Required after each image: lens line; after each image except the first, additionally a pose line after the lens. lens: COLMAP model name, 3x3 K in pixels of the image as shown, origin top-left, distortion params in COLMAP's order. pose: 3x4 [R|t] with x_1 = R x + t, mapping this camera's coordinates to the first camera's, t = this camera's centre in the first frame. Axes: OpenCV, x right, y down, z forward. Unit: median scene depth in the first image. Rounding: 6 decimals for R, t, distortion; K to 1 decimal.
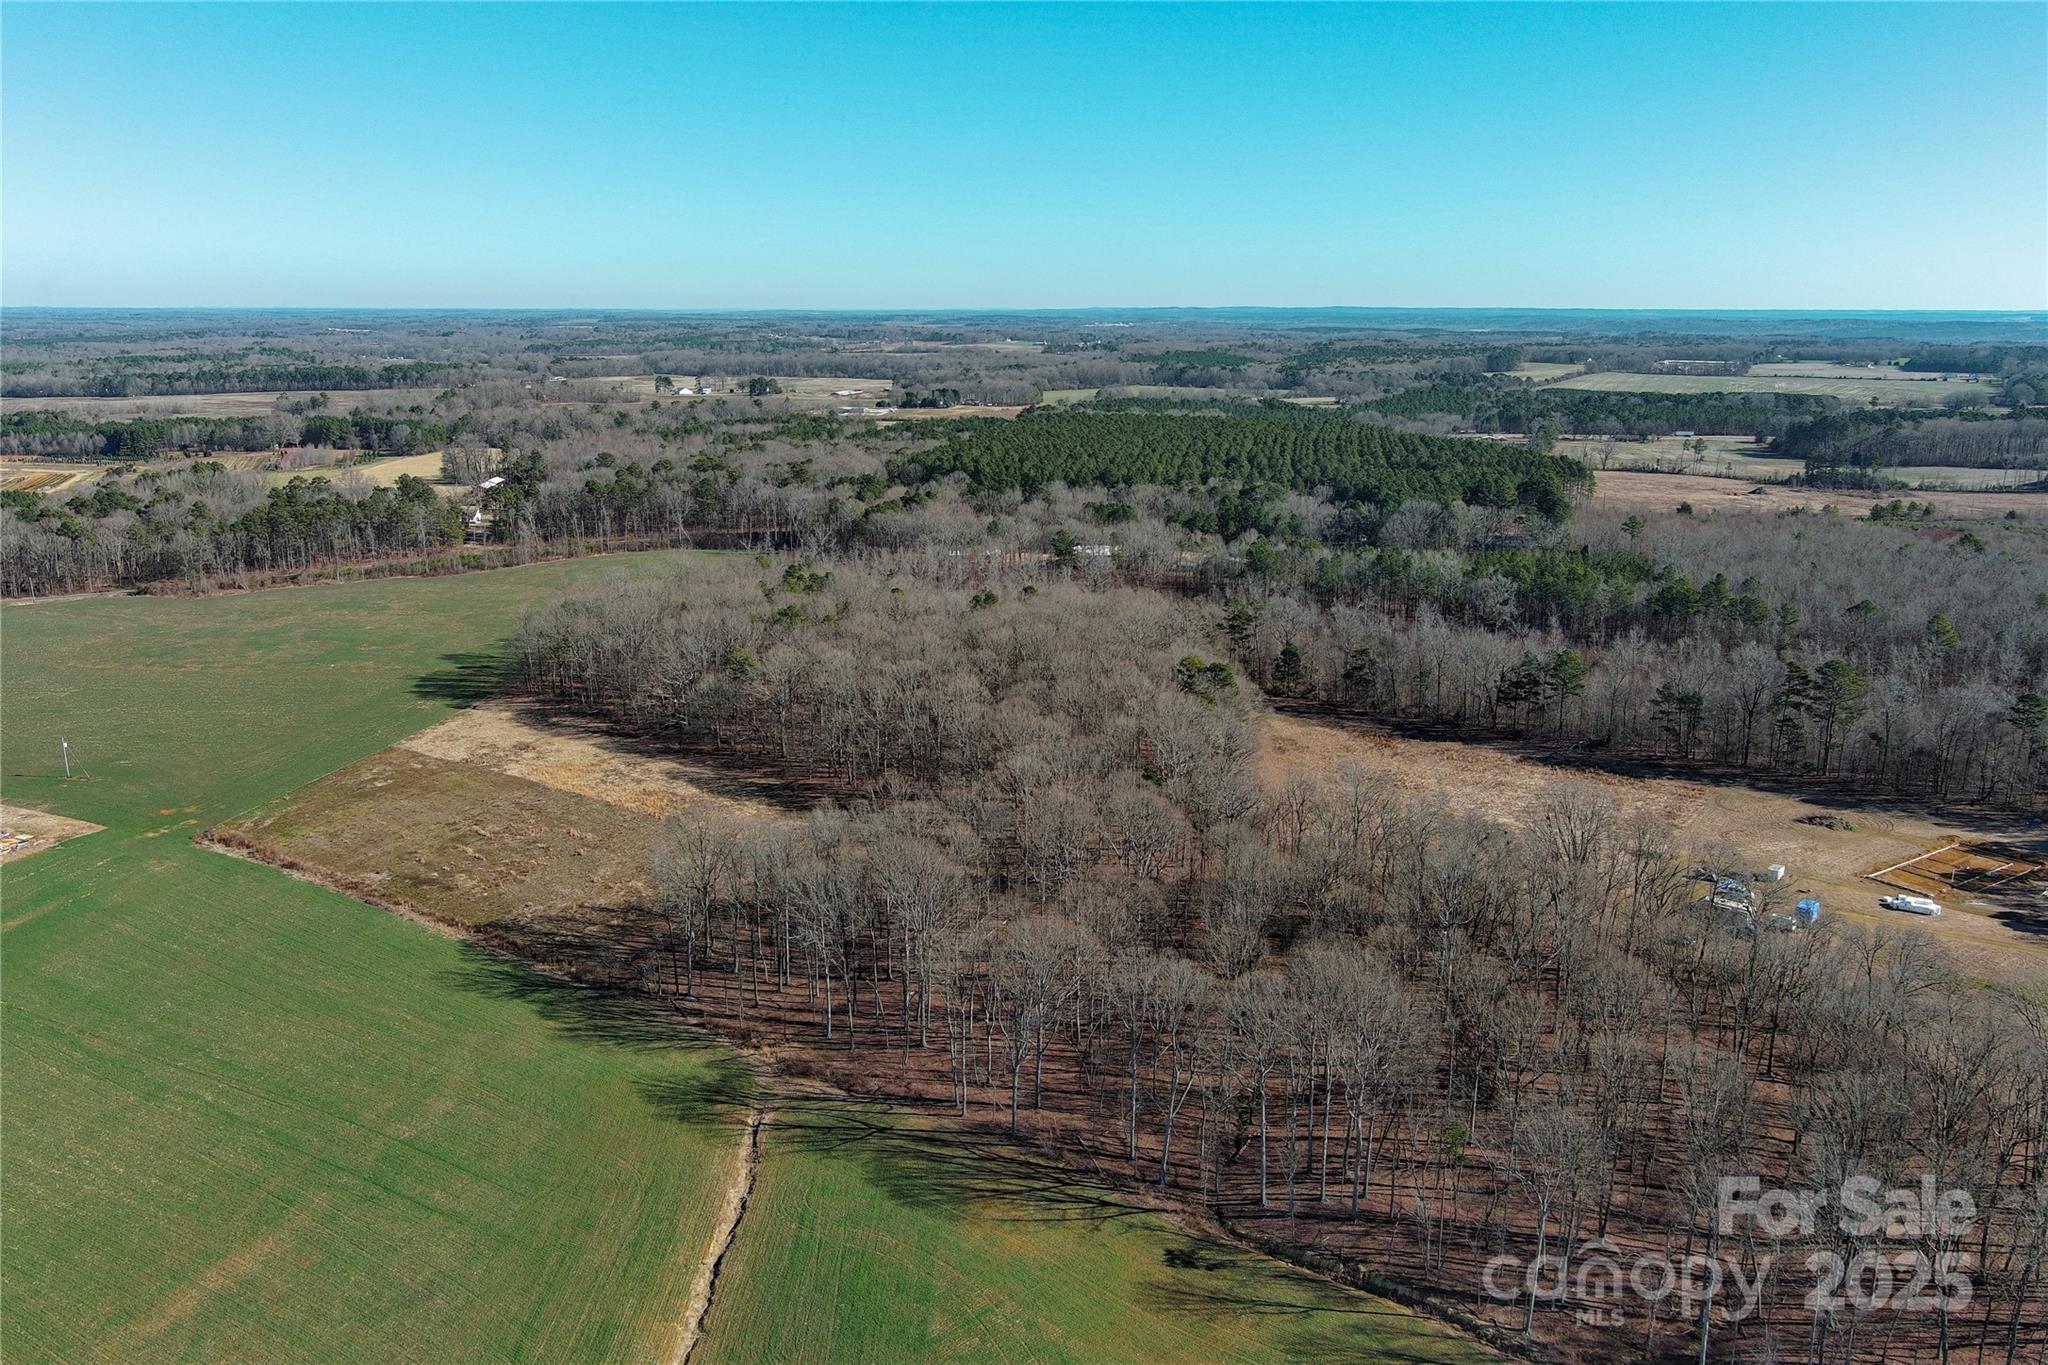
lens RADIAL K [[1582.2, 0, 1024.0], [0, 1582.2, 682.5], [0, 0, 1]] dist [0.030633, -0.049454]
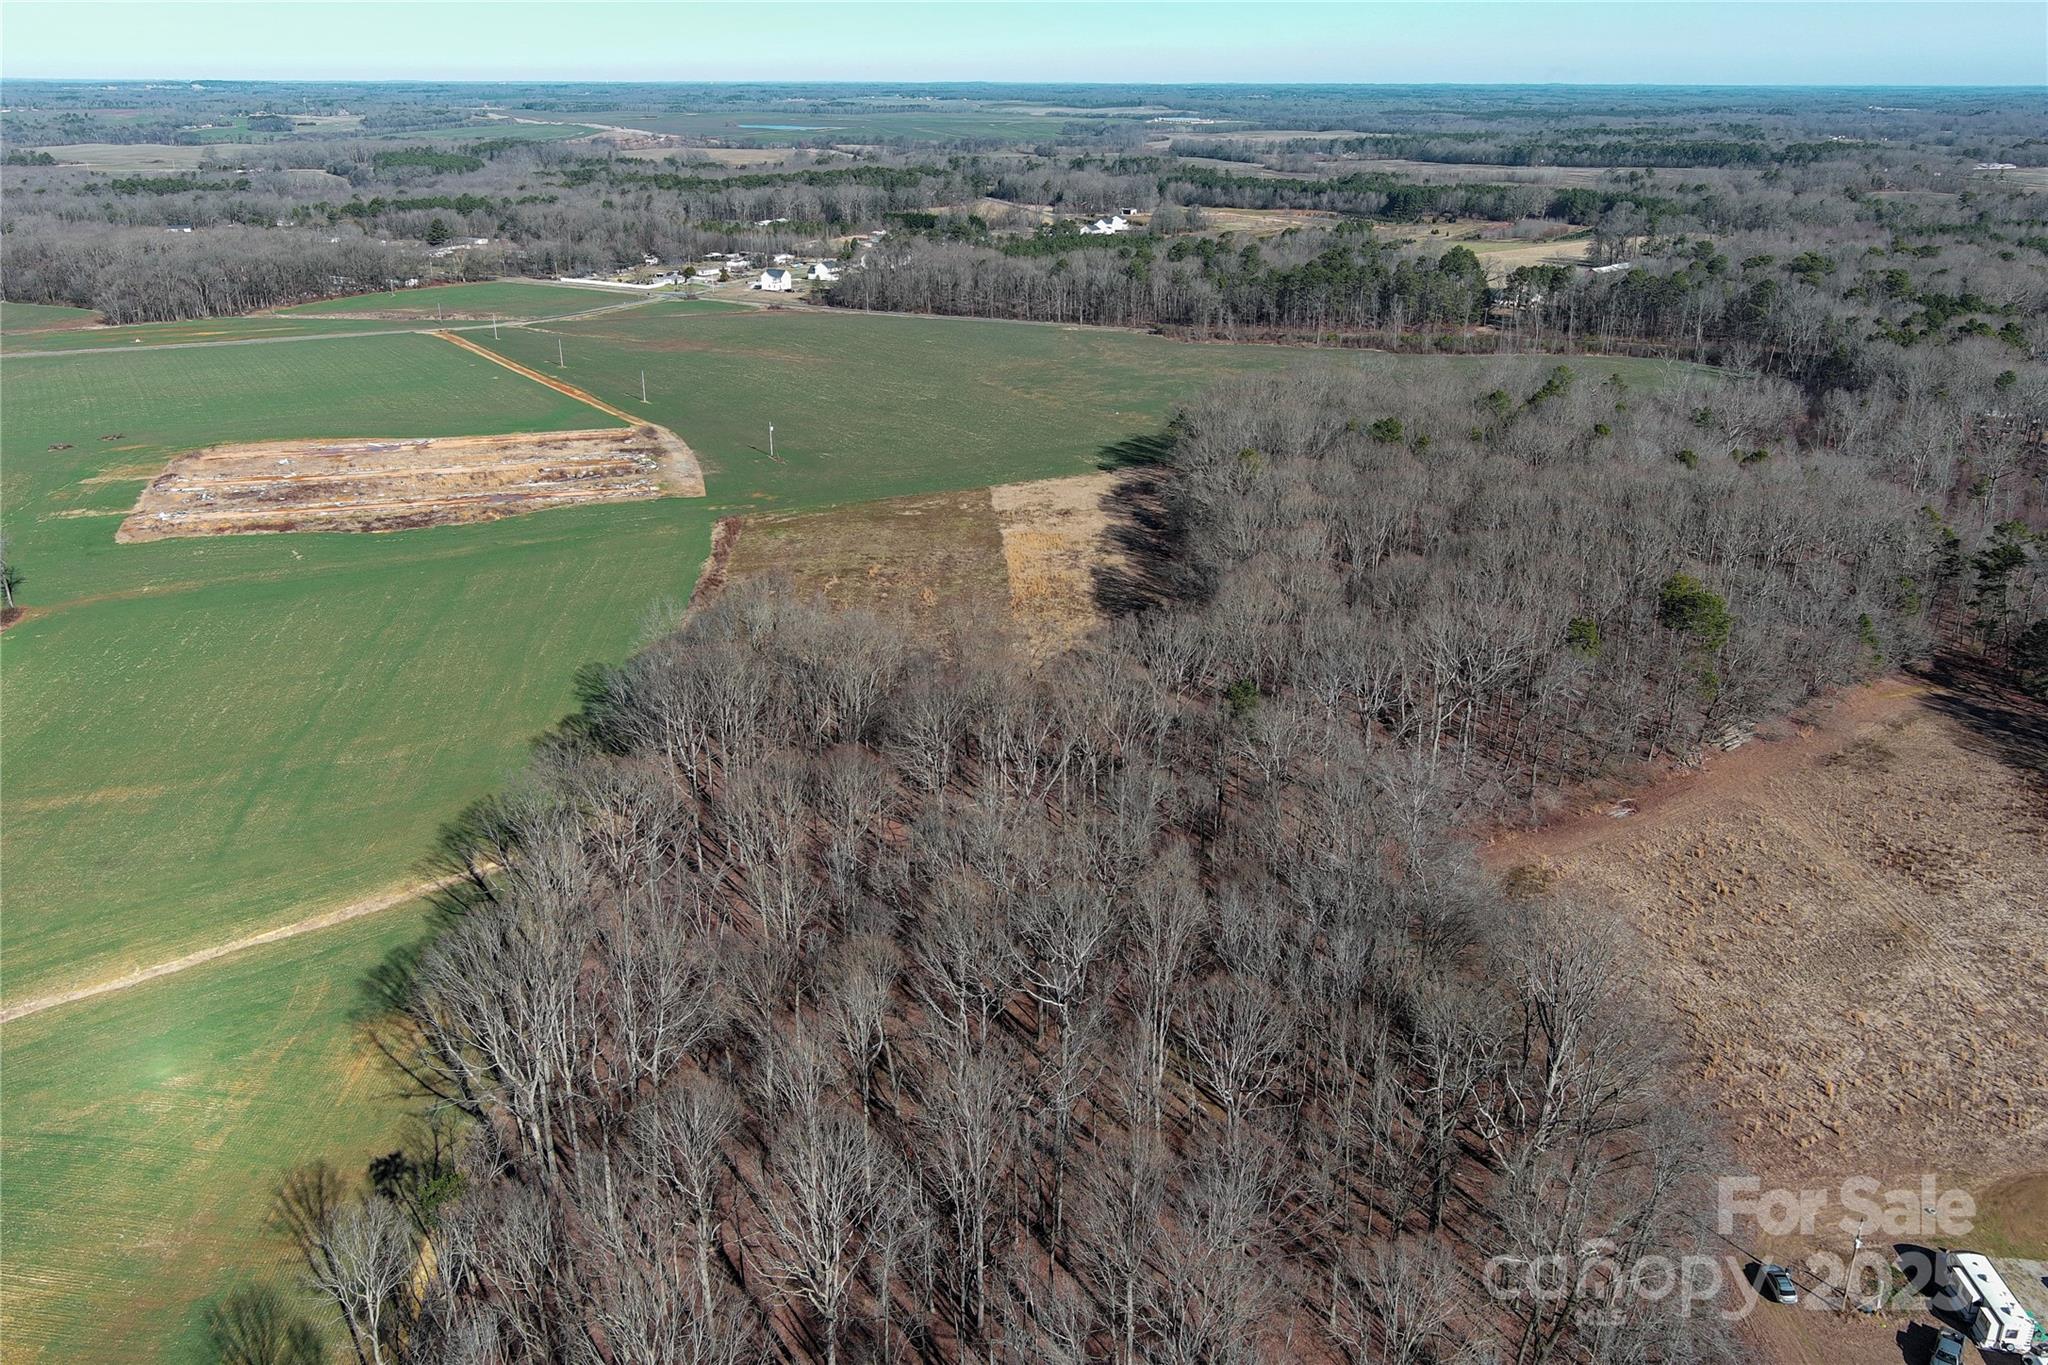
lens RADIAL K [[1588.8, 0, 1024.0], [0, 1588.8, 682.5], [0, 0, 1]] dist [0.005497, 0.003045]
pose [[0.620717, 0.280397, -0.732181, 0.254336], [-0.185738, 0.959868, 0.210130, -0.036614], [0.761717, 0.005562, 0.647887, 0.210095]]
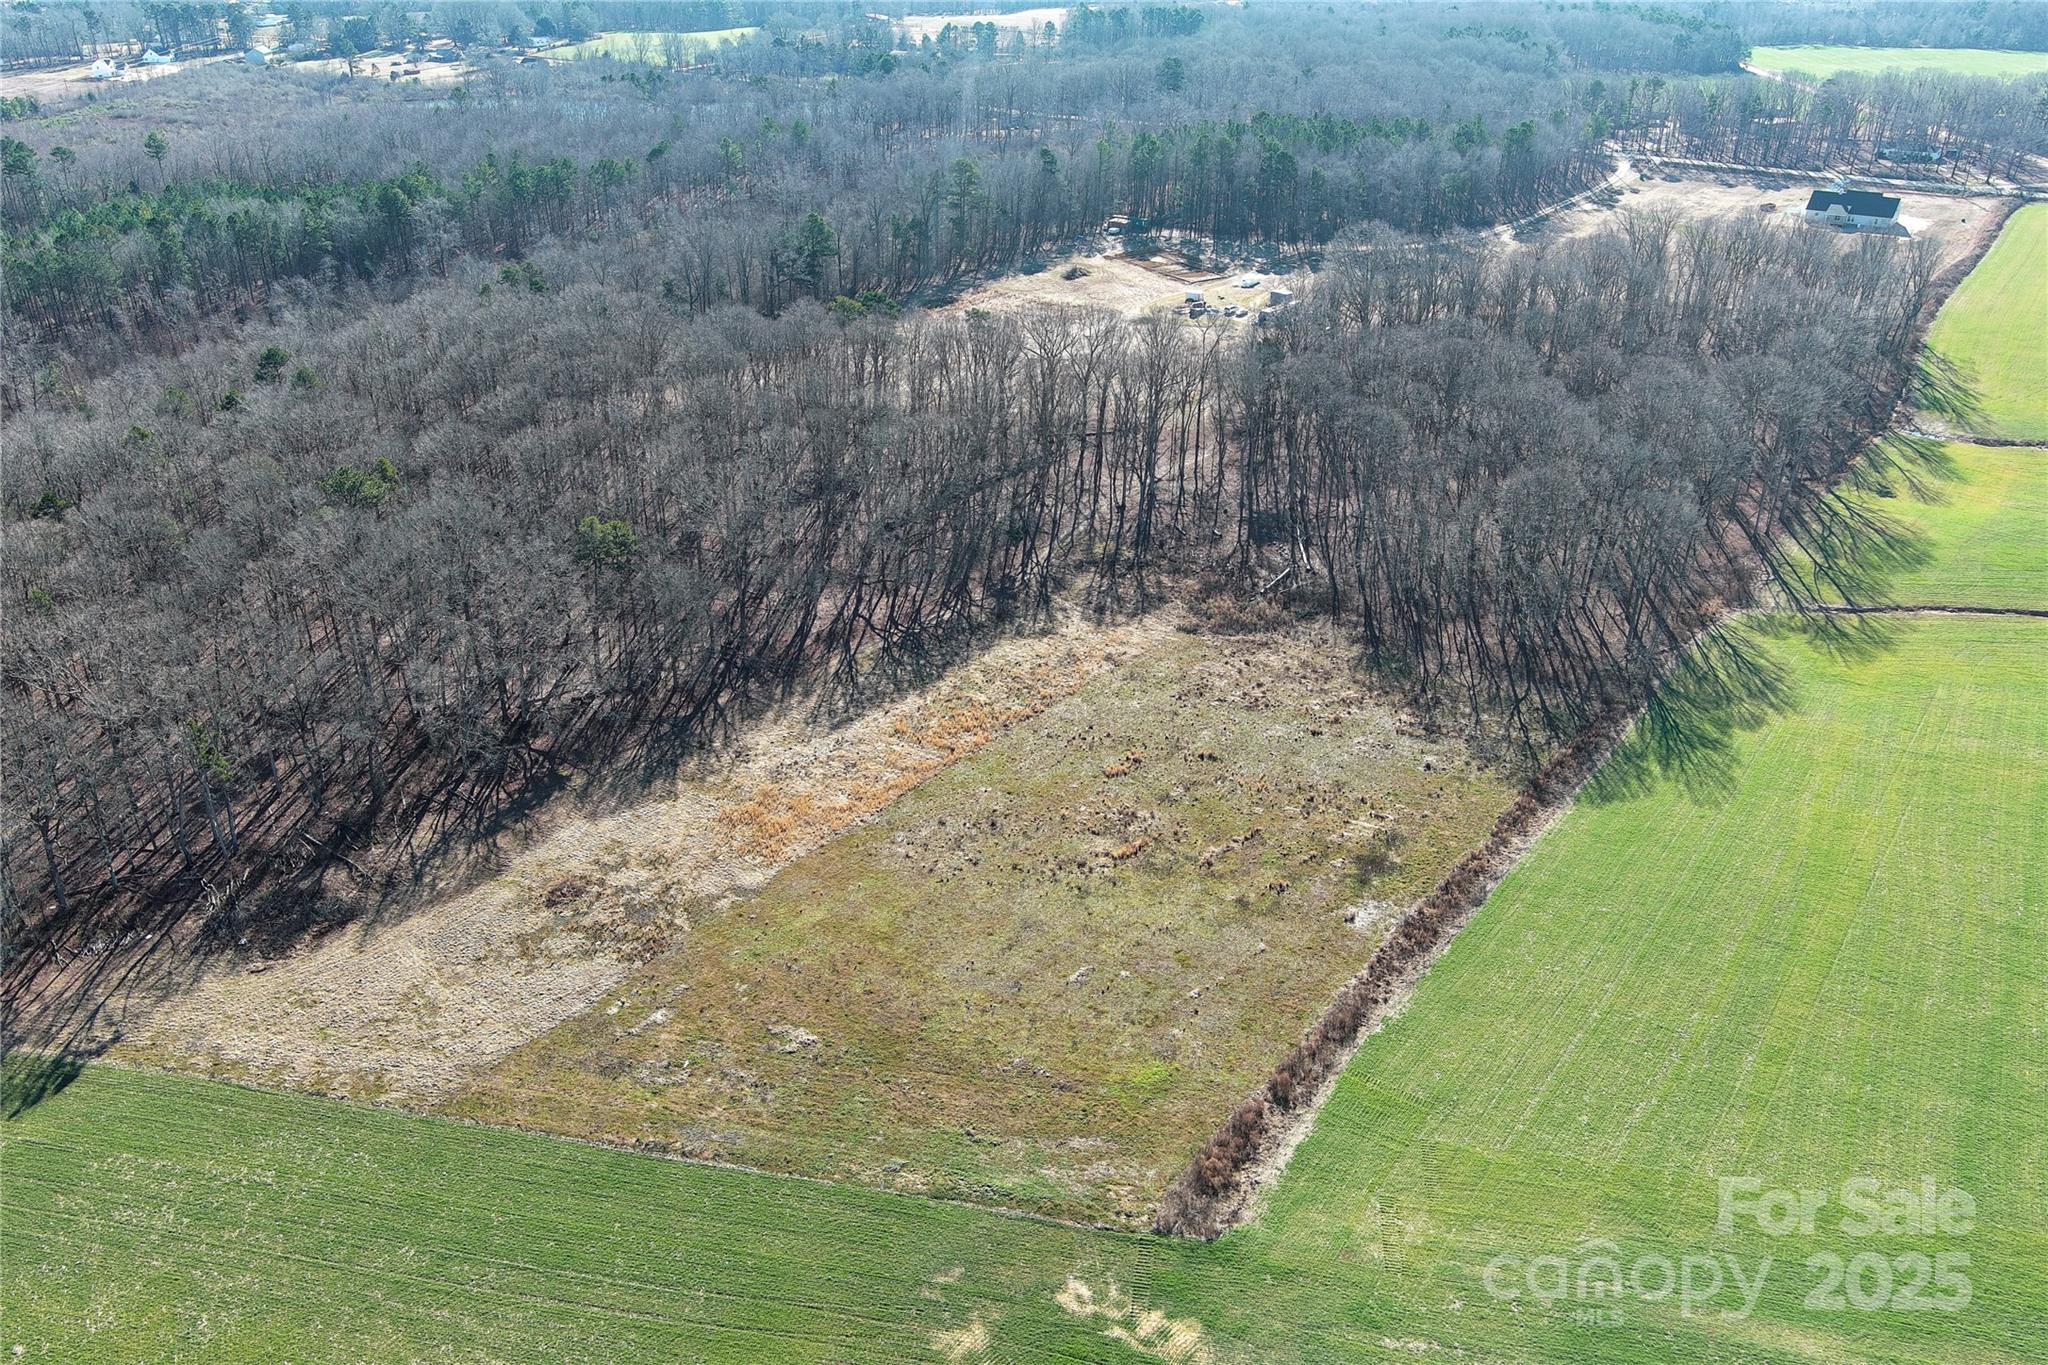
lens RADIAL K [[1582.2, 0, 1024.0], [0, 1582.2, 682.5], [0, 0, 1]] dist [0.030633, -0.049454]
pose [[0.033538, -0.463093, 0.885675, -0.414245], [0.241941, 0.863578, 0.442377, -0.107647], [-0.969711, 0.199445, 0.141003, 0.487026]]
